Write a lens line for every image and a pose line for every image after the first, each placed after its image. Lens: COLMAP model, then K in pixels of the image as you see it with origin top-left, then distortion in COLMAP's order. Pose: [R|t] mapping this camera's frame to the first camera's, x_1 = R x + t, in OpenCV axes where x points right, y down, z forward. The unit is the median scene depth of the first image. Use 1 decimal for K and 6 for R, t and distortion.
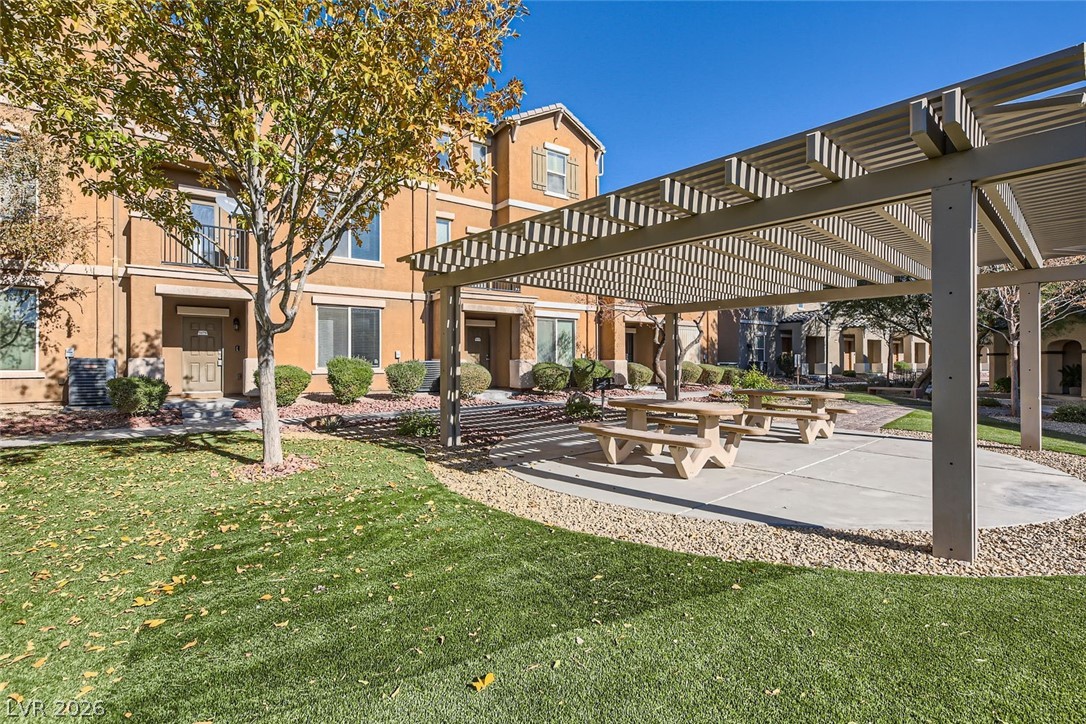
lens RADIAL K [[519.5, 0, 543.0], [0, 519.5, 362.0], [0, 0, 1]] dist [-0.001407, -0.000179]
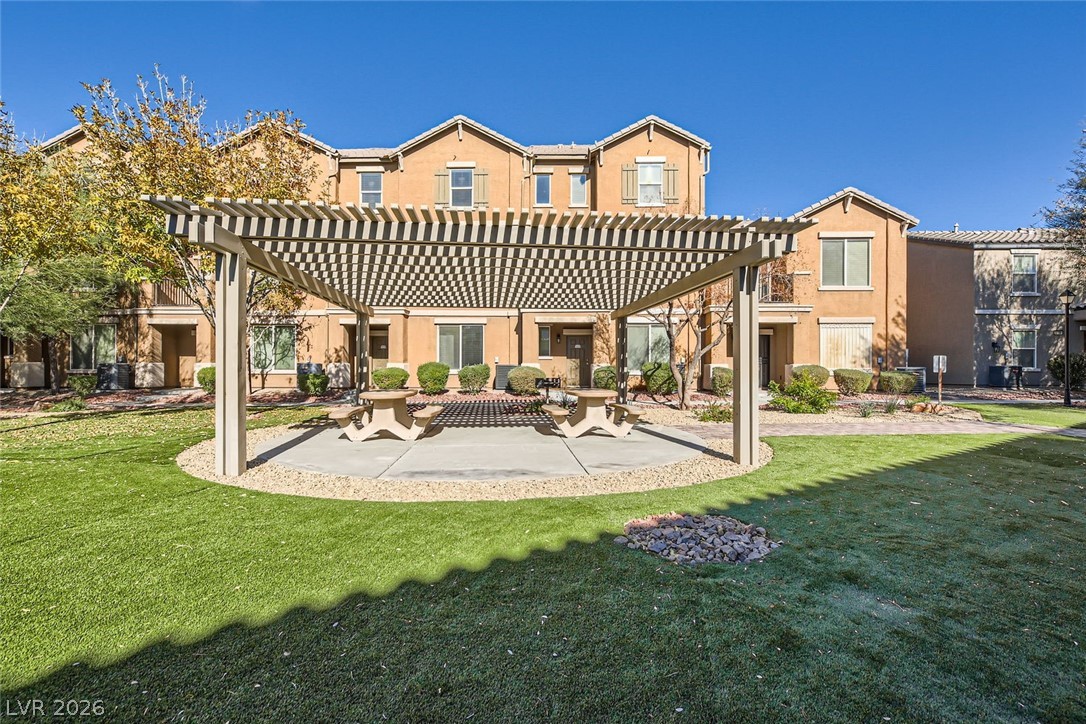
lens RADIAL K [[519.5, 0, 543.0], [0, 519.5, 362.0], [0, 0, 1]] dist [-0.001407, -0.000179]
pose [[0.786702, -0.003996, -0.617320, 0.504310], [-0.002666, 0.999948, -0.009870, 0.002495], [0.617327, 0.009410, 0.786650, 0.060506]]
